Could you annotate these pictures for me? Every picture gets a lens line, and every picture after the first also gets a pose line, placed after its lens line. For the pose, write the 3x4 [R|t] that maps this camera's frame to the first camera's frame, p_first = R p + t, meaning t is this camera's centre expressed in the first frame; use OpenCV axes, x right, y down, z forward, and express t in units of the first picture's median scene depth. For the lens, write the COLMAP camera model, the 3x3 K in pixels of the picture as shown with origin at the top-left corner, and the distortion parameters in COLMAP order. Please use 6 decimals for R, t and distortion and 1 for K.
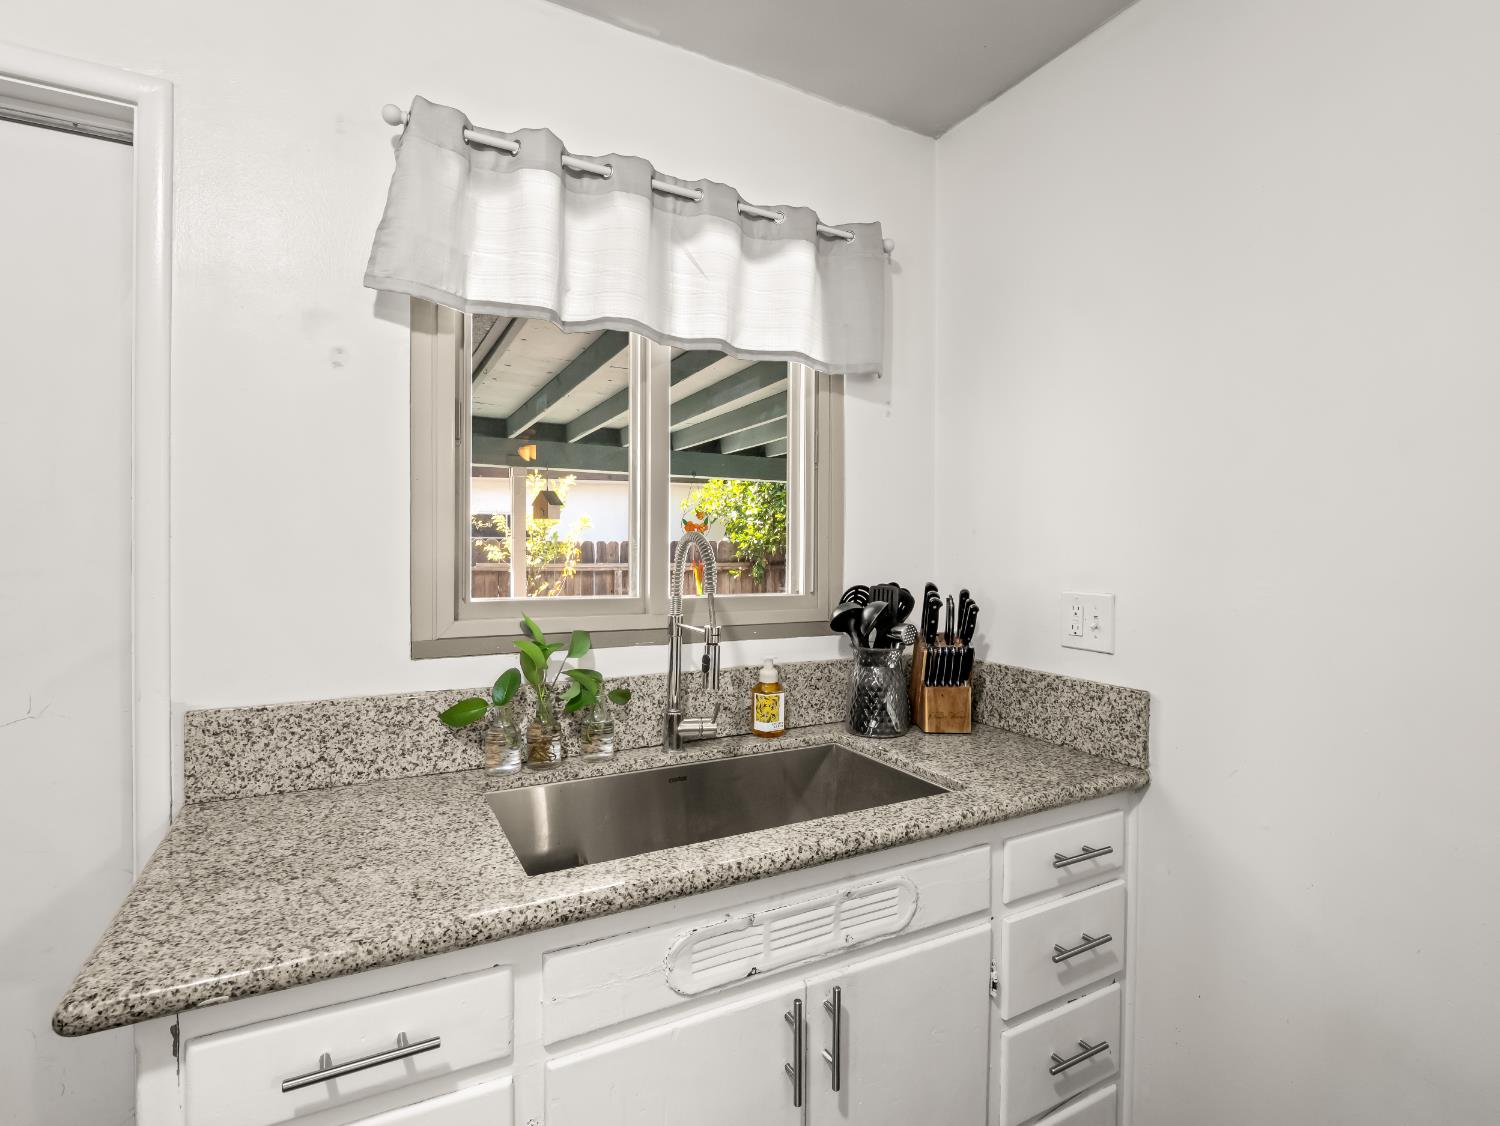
lens RADIAL K [[740.0, 0, 743.5], [0, 740.0, 548.0], [0, 0, 1]] dist [-0.016393, -0.000637]
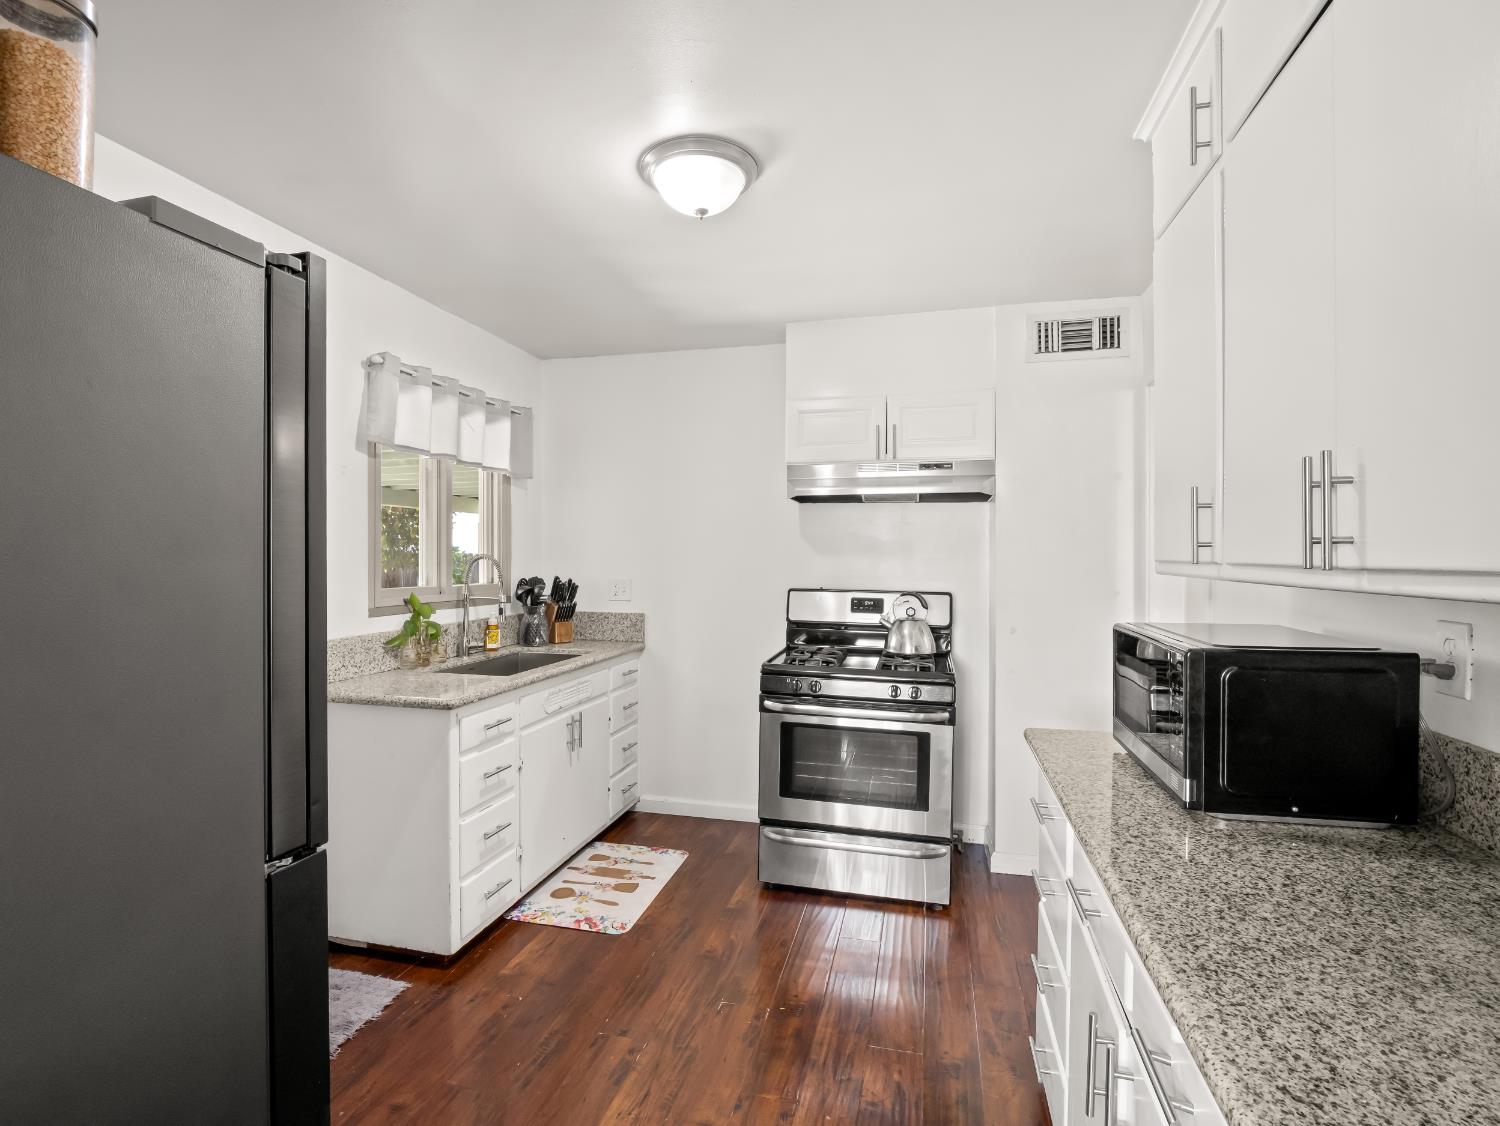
lens RADIAL K [[714.4, 0, 750.2], [0, 714.4, 558.7], [0, 0, 1]] dist [-0.017205, -0.001027]
pose [[0.668281, -0.005964, 0.743885, -1.057816], [0.000681, 0.999972, 0.007405, -0.023143], [-0.743909, -0.004442, 0.668266, -0.966787]]
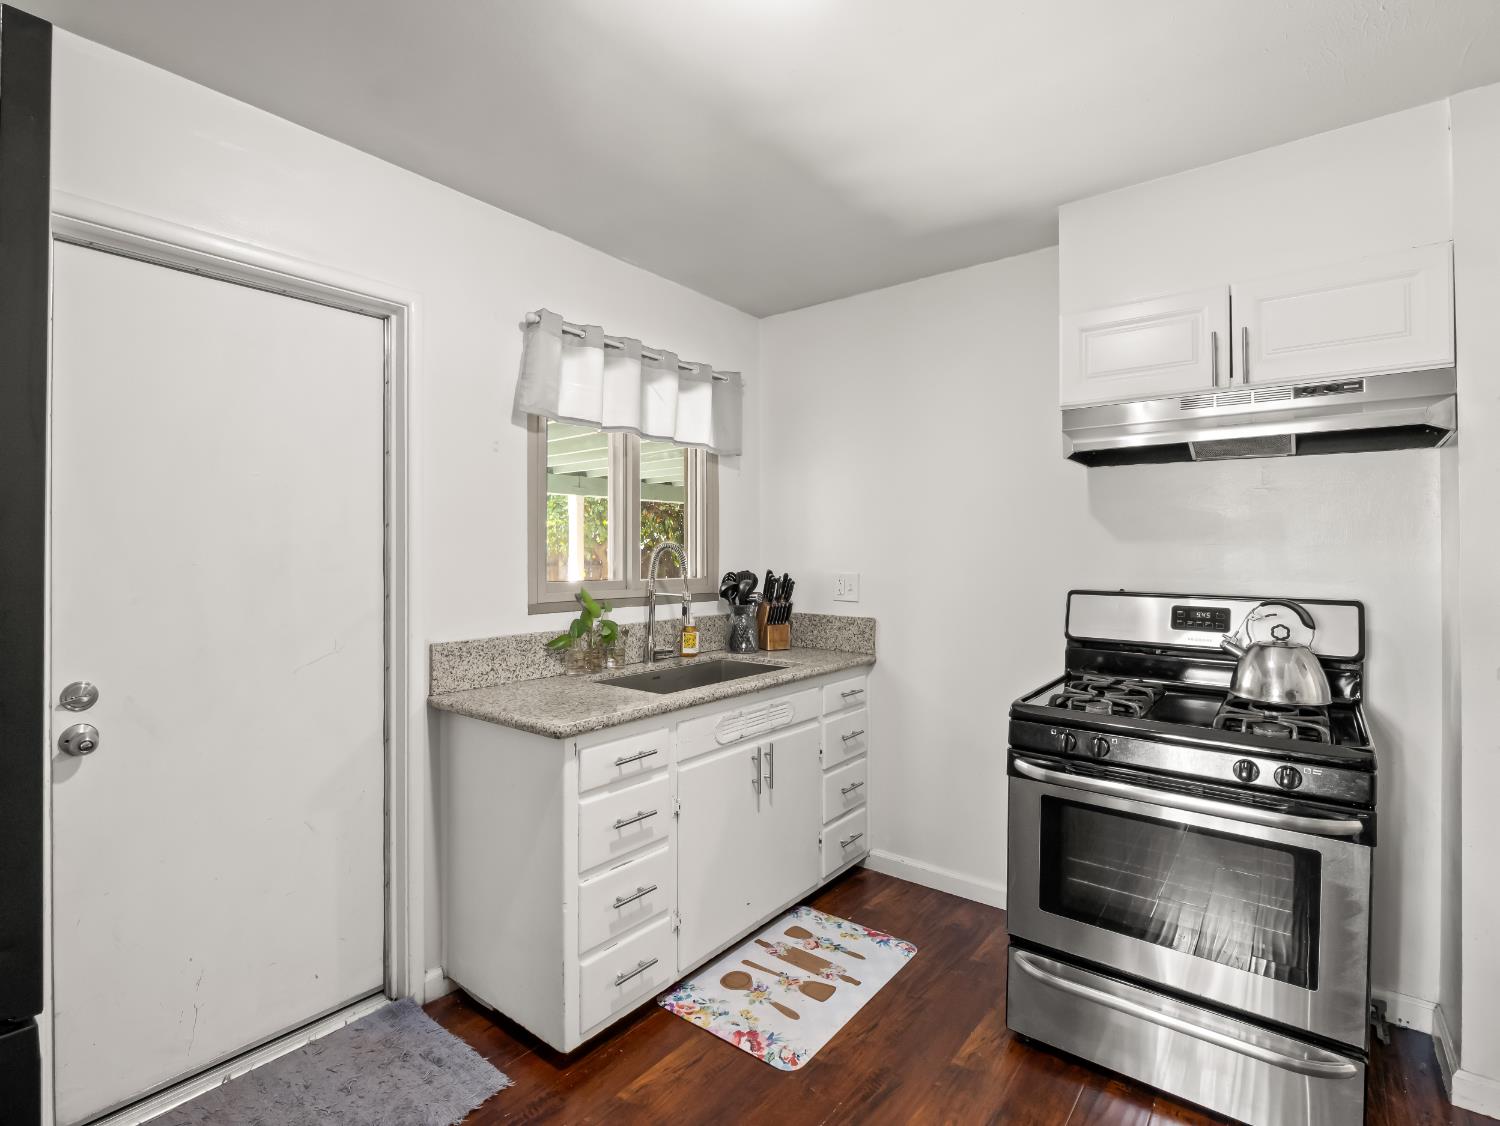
lens RADIAL K [[721.2, 0, 748.1], [0, 721.2, 544.0], [0, 0, 1]] dist [-0.015073, -0.001712]
pose [[0.916288, -0.000501, 0.400520, -0.578543], [0.004447, 0.999950, -0.008922, -0.002317], [-0.400495, 0.009957, 0.916245, -0.713875]]
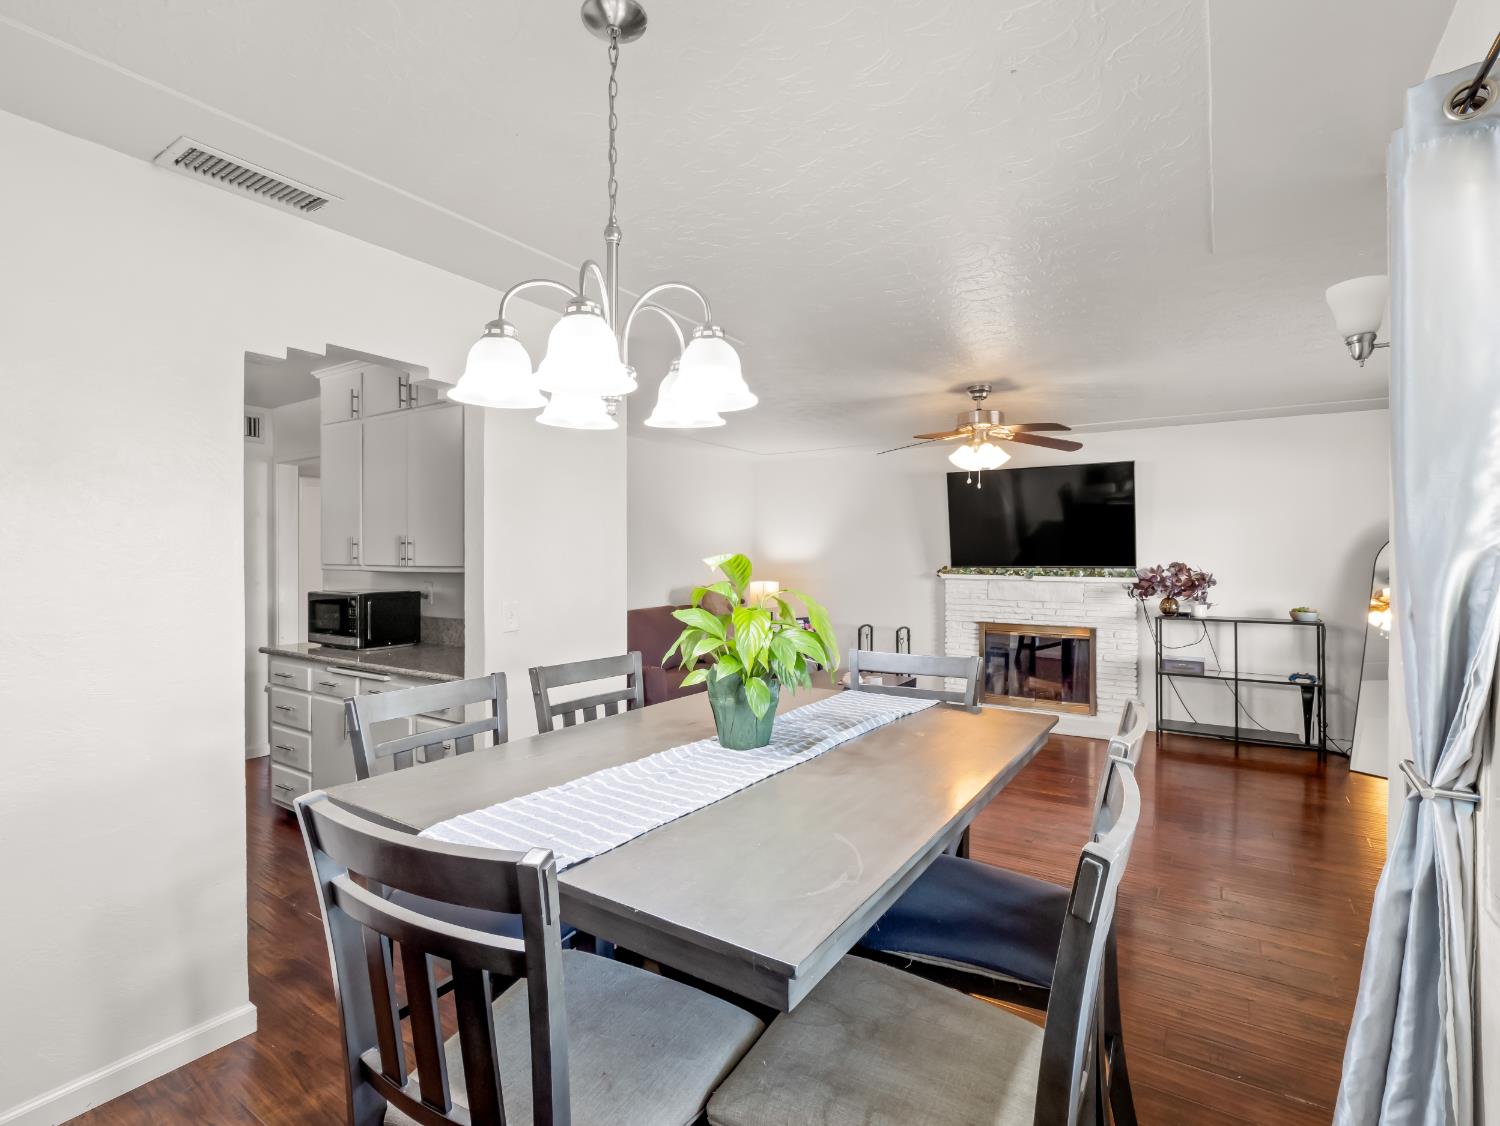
lens RADIAL K [[730.4, 0, 746.1], [0, 730.4, 555.9], [0, 0, 1]] dist [0.018492, -0.000512]
pose [[-0.489311, -0.002272, 0.872106, -2.983586], [-0.001157, 0.999997, 0.001956, -0.050449], [-0.872108, -0.000051, -0.489313, -0.716653]]
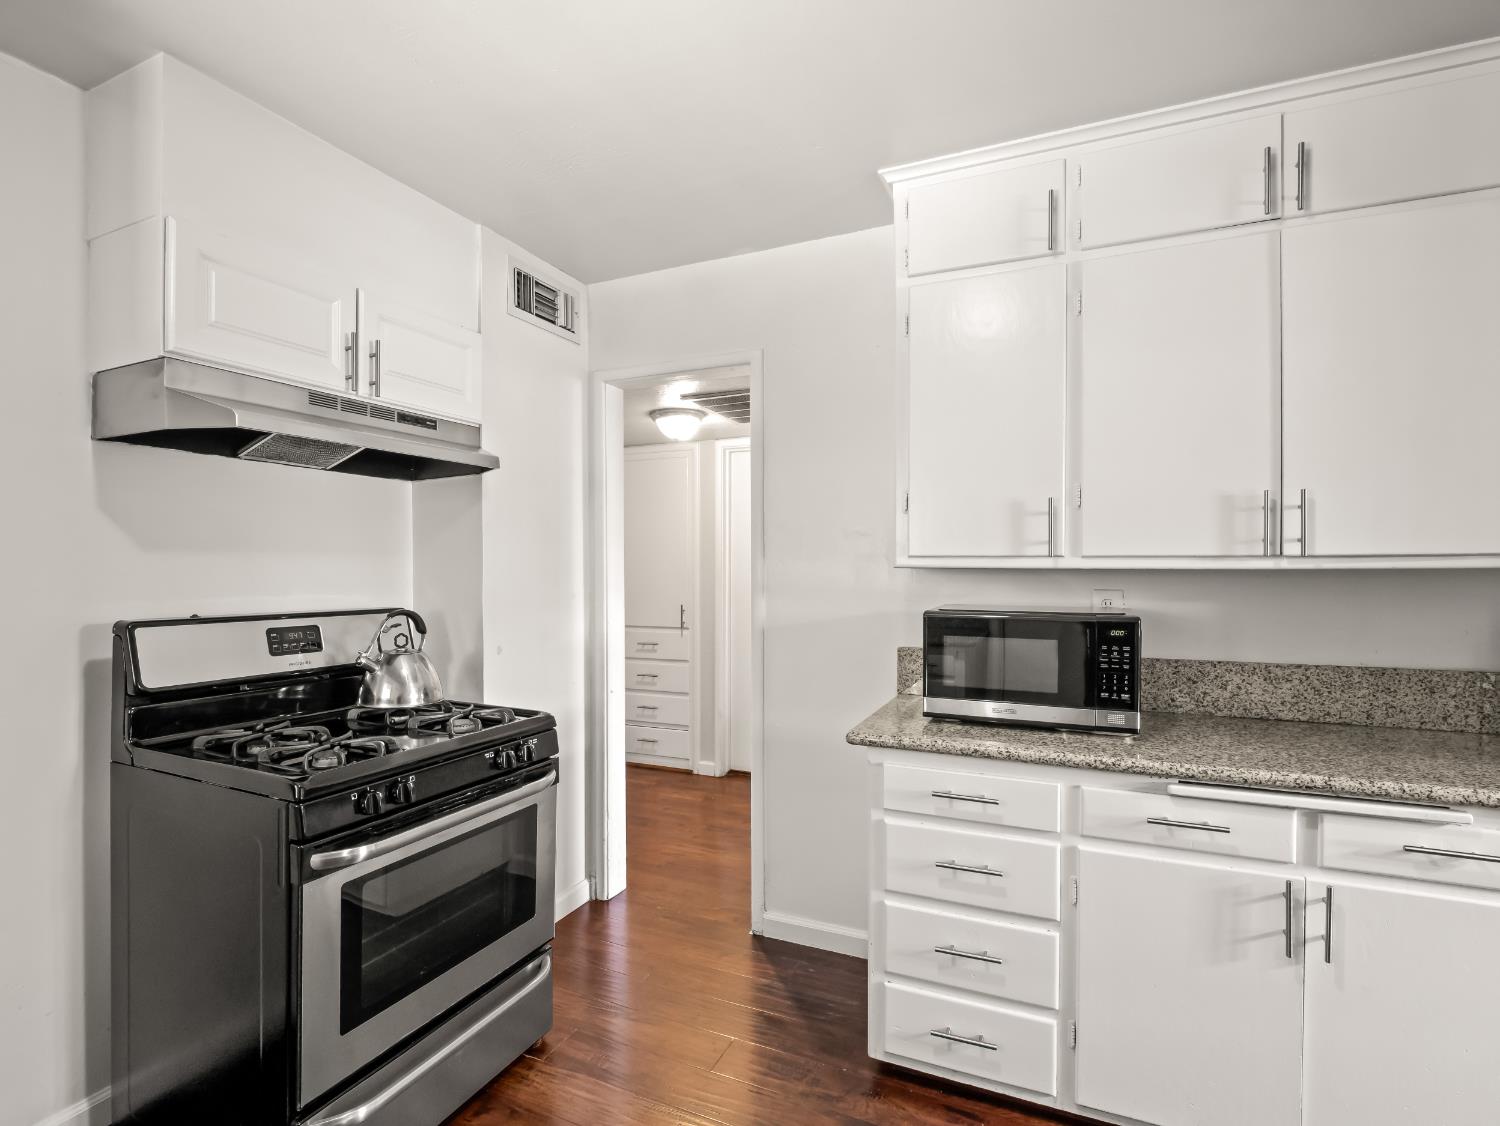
lens RADIAL K [[768.4, 0, 750.0], [0, 768.4, 563.0], [0, 0, 1]] dist [0.001141, -0.000134]
pose [[-0.617554, -0.002259, 0.786525, -0.746019], [-0.000884, 0.999997, 0.002177, -0.002172], [-0.786528, 0.000649, -0.617554, 0.443819]]
